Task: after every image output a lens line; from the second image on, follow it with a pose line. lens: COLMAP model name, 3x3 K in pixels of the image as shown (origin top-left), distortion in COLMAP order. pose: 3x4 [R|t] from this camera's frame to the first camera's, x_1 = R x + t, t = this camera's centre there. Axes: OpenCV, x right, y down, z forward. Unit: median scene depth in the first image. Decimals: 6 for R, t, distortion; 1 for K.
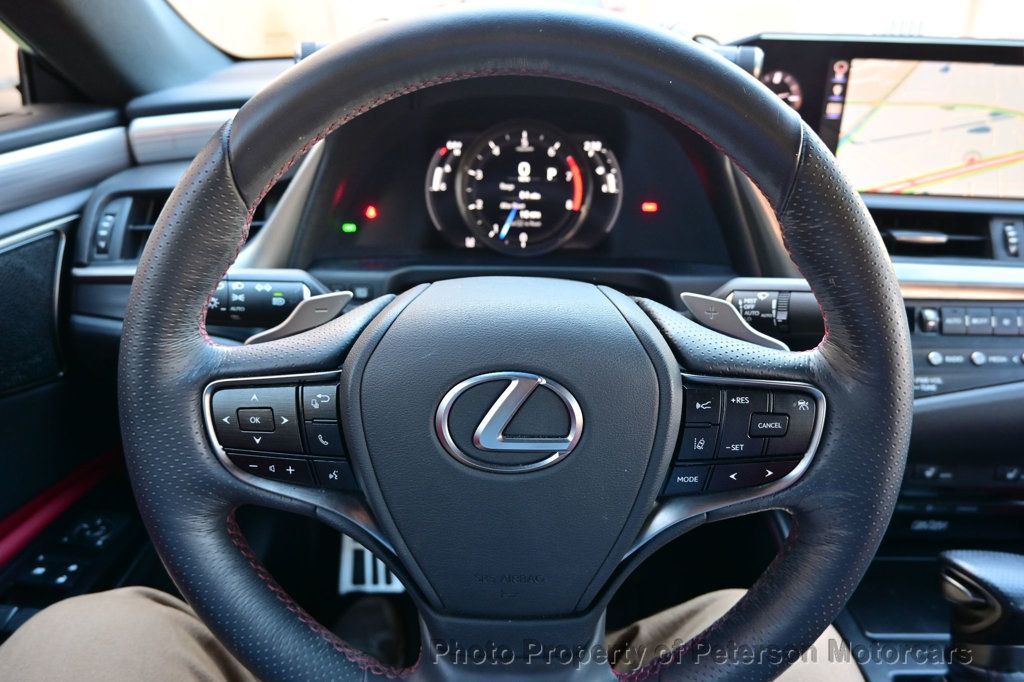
lens RADIAL K [[698.9, 0, 512.0], [0, 698.9, 341.0], [0, 0, 1]] dist [-0.002224, -0.002977]
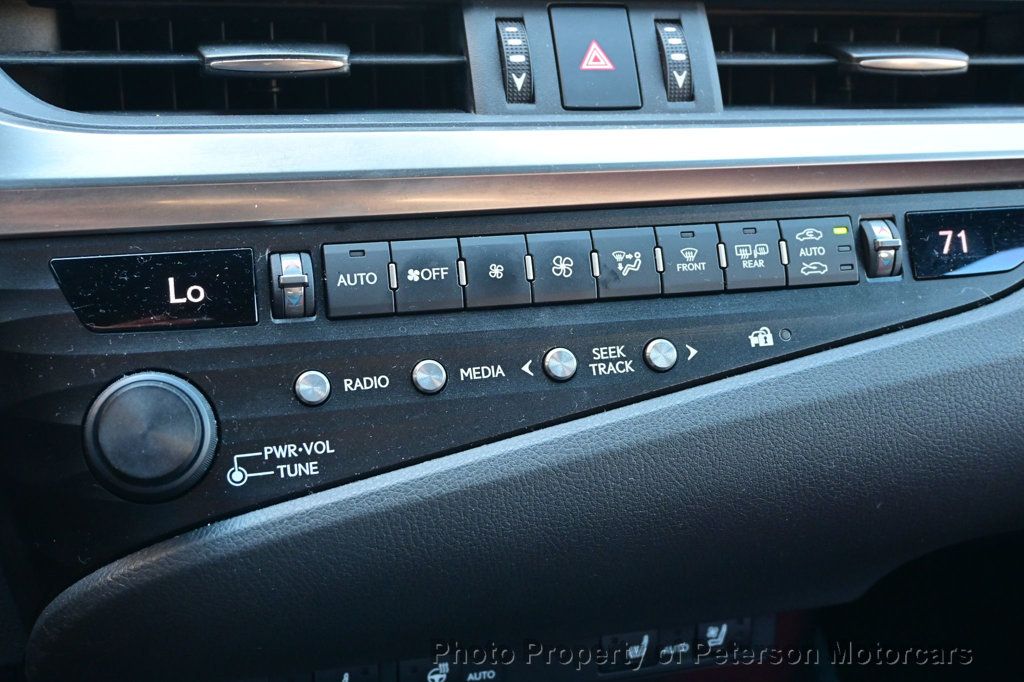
lens RADIAL K [[1278.2, 0, 512.0], [0, 1278.2, 341.0], [0, 0, 1]] dist [0.003262, 0.005005]
pose [[0.964097, -0.088216, 0.250471, 0.464960], [0.095613, 0.995265, -0.017494, 0.019659], [-0.247742, 0.040814, 0.967966, 0.288221]]
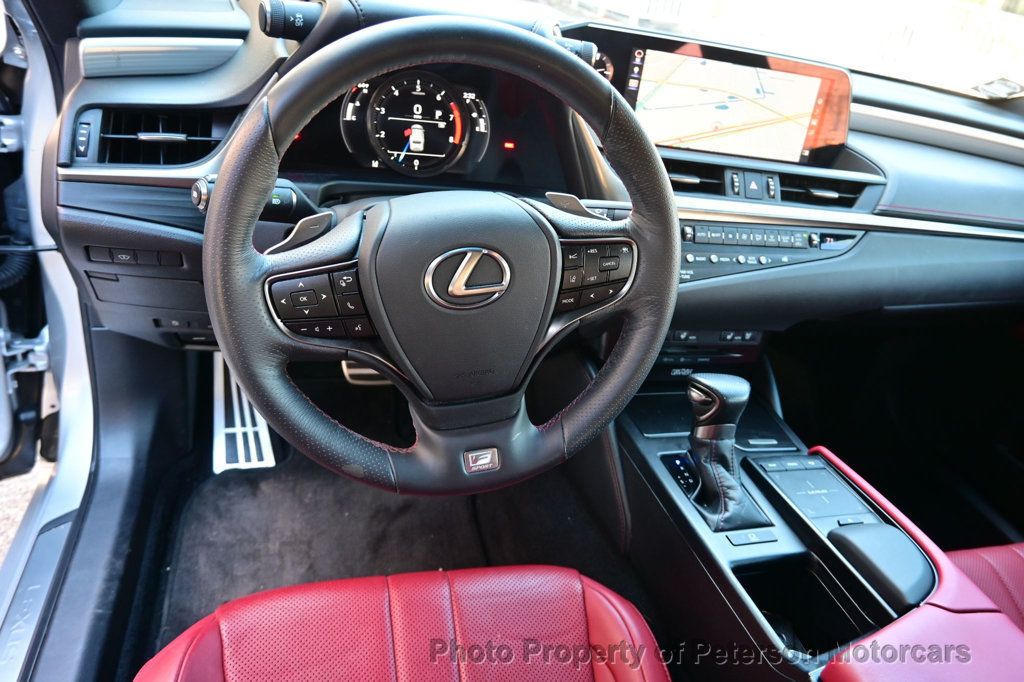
lens RADIAL K [[696.3, 0, 512.0], [0, 696.3, 341.0], [0, 0, 1]] dist [-0.010538, 0.000321]
pose [[0.953673, -0.016181, 0.300409, -0.212070], [-0.015372, 0.994627, 0.102374, 0.048256], [-0.300451, -0.102249, 0.948301, -0.325604]]
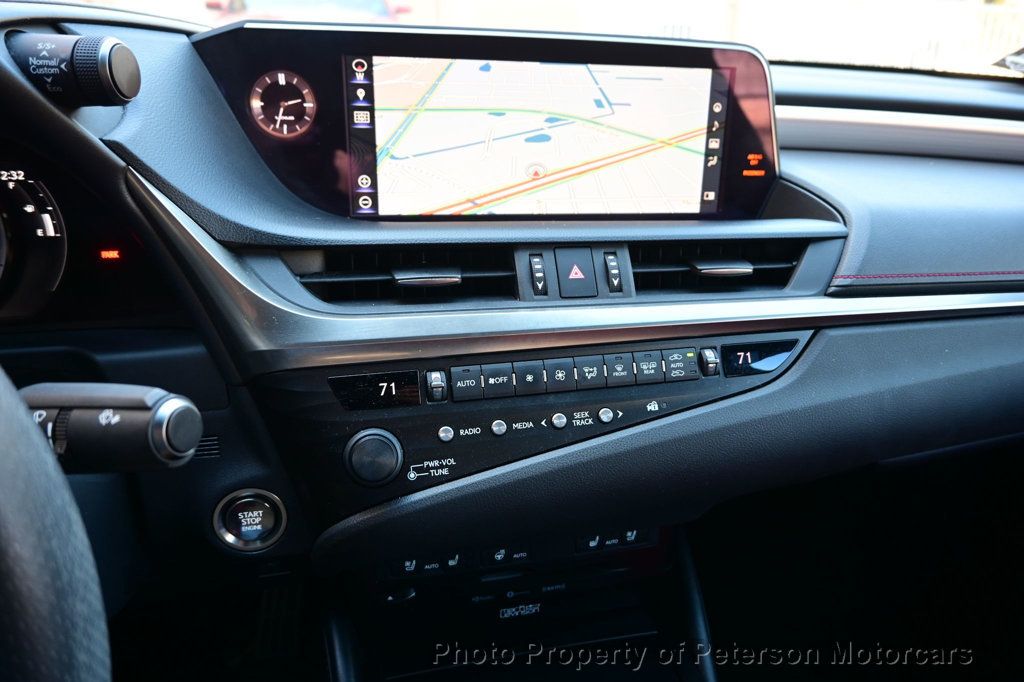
lens RADIAL K [[698.9, 0, 512.0], [0, 698.9, 341.0], [0, 0, 1]] dist [-0.002224, -0.002977]
pose [[0.968908, -0.090580, 0.230244, 0.434133], [0.091553, 0.995779, 0.006474, -0.066313], [-0.229859, 0.014807, 0.973111, 0.183918]]
